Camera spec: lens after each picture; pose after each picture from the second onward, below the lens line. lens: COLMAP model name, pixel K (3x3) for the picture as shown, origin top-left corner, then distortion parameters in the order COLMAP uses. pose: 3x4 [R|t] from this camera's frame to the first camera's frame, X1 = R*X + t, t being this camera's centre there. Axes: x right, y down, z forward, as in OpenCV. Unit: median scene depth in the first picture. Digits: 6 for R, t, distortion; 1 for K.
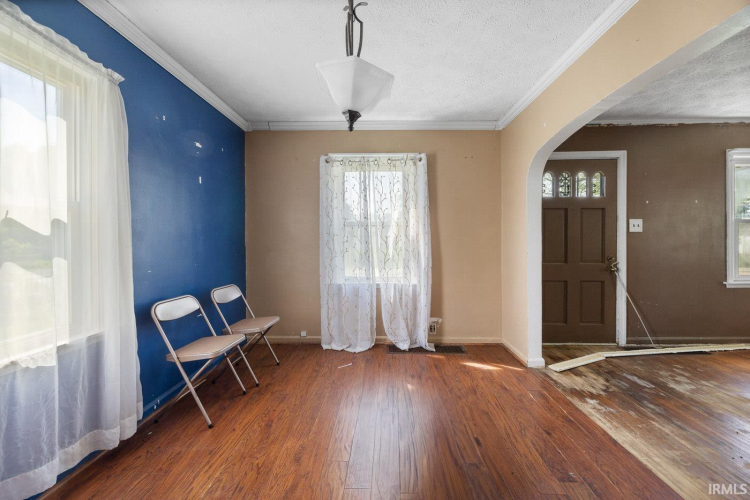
lens RADIAL K [[296.1, 0, 369.6], [0, 296.1, 241.6], [0, 0, 1]] dist [-0.004306, 0.000341]
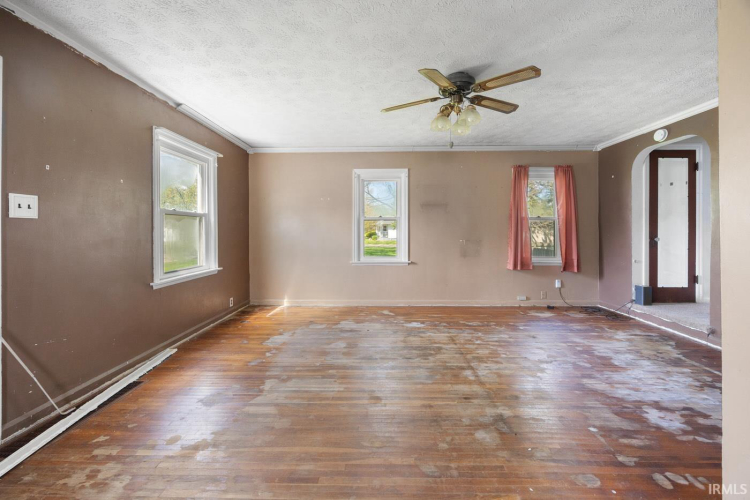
lens RADIAL K [[296.1, 0, 382.0], [0, 296.1, 230.3], [0, 0, 1]] dist [-0.004306, 0.000341]
pose [[-0.012163, 0.006110, 0.999907, 0.361535], [0.007664, 0.999953, -0.006017, -0.002240], [-0.999897, 0.007590, -0.012209, 0.357321]]
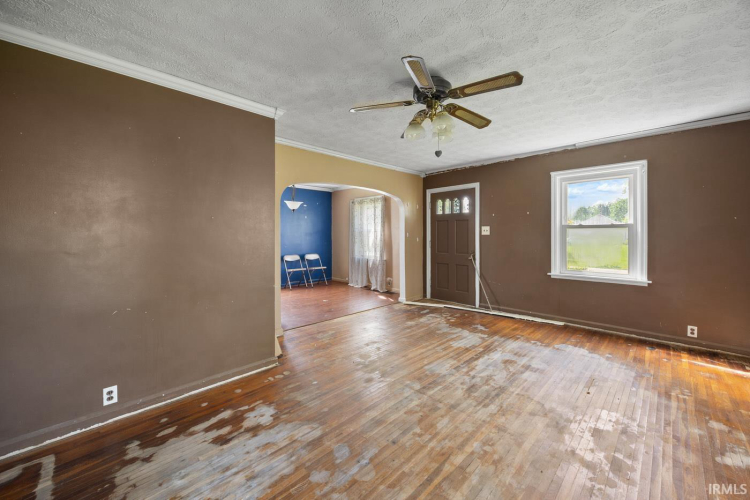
lens RADIAL K [[296.1, 0, 371.4], [0, 296.1, 233.5], [0, 0, 1]] dist [-0.004306, 0.000341]
pose [[0.704847, 0.000850, -0.709359, 1.589029], [-0.002894, 0.999994, -0.001677, -0.035656], [0.709353, 0.003235, 0.704846, -0.500174]]
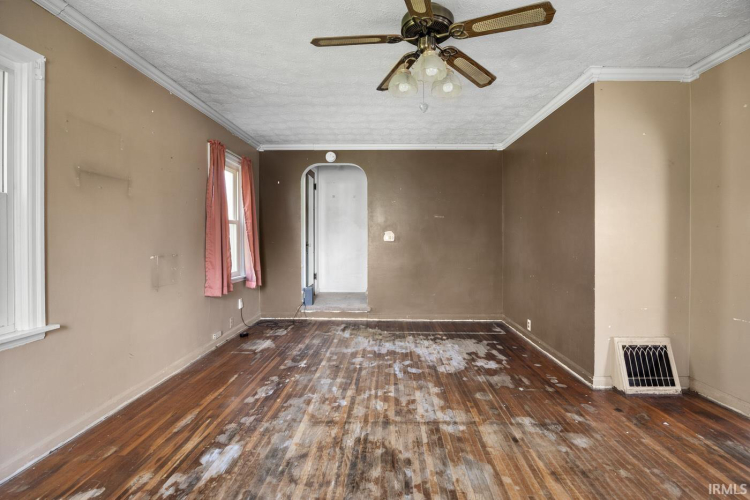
lens RADIAL K [[323.1, 0, 383.6], [0, 323.1, 239.3], [0, 0, 1]] dist [-0.021559, 0.001220]
pose [[-0.999959, 0.005948, 0.006771, 1.239014], [0.006028, 0.999912, 0.011779, -0.007788], [-0.006700, 0.011819, -0.999908, 0.739993]]
